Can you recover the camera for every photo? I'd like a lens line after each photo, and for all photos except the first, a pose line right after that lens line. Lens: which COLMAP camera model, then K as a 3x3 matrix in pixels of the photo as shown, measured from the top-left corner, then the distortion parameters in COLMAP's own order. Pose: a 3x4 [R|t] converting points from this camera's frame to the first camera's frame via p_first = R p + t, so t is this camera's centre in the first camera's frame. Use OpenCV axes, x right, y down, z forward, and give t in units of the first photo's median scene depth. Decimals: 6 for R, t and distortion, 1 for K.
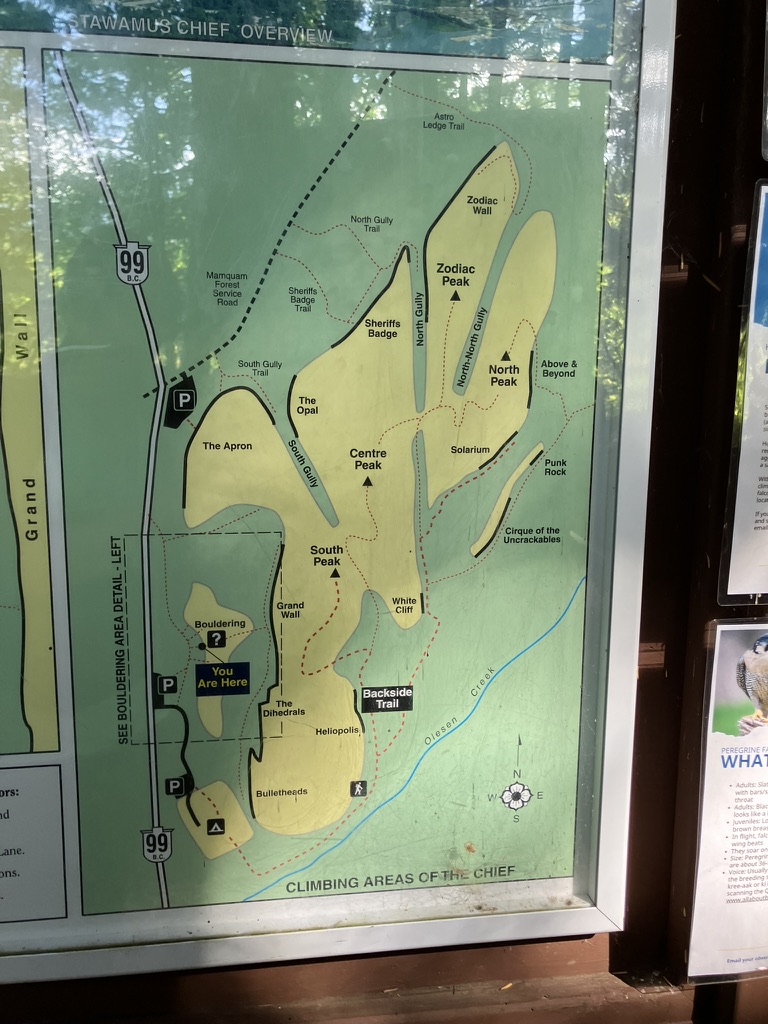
lens RADIAL K [[833.7, 0, 370.0], [0, 833.7, 508.1], [0, 0, 1]] dist [-0.000628, 0.008081]
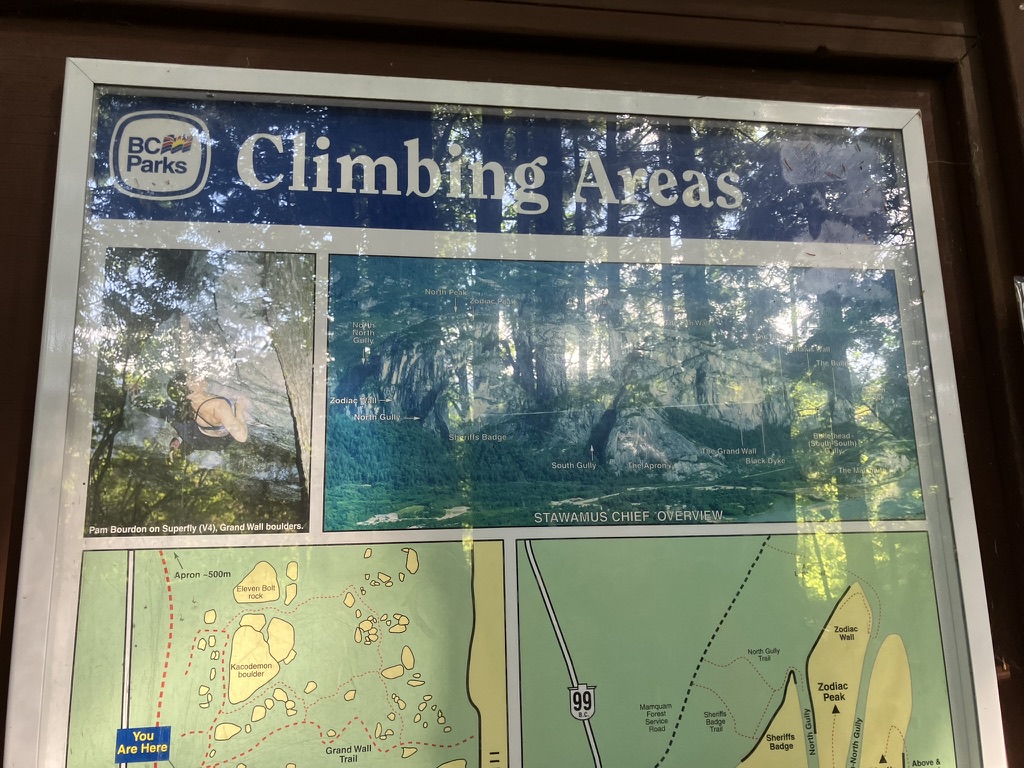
lens RADIAL K [[833.7, 0, 511.1], [0, 833.7, 385.5], [0, 0, 1]] dist [-0.000628, 0.008081]
pose [[0.999378, -0.026930, 0.022769, -0.385849], [0.033289, 0.933489, -0.357058, -0.279460], [-0.011639, 0.357593, 0.933805, -0.293604]]
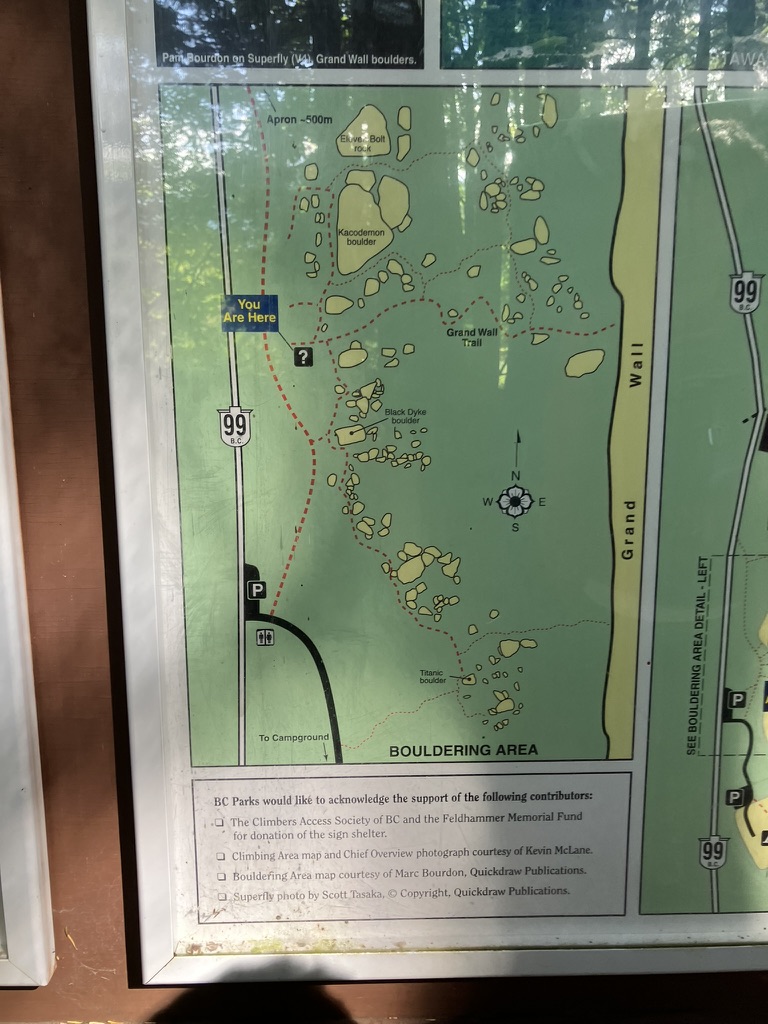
lens RADIAL K [[833.7, 0, 393.1], [0, 833.7, 516.6], [0, 0, 1]] dist [-0.000628, 0.008081]
pose [[0.993859, 0.011809, -0.110018, -0.571497], [-0.009369, 0.999699, 0.022668, -0.035364], [0.110253, -0.021498, 0.993671, -0.070219]]
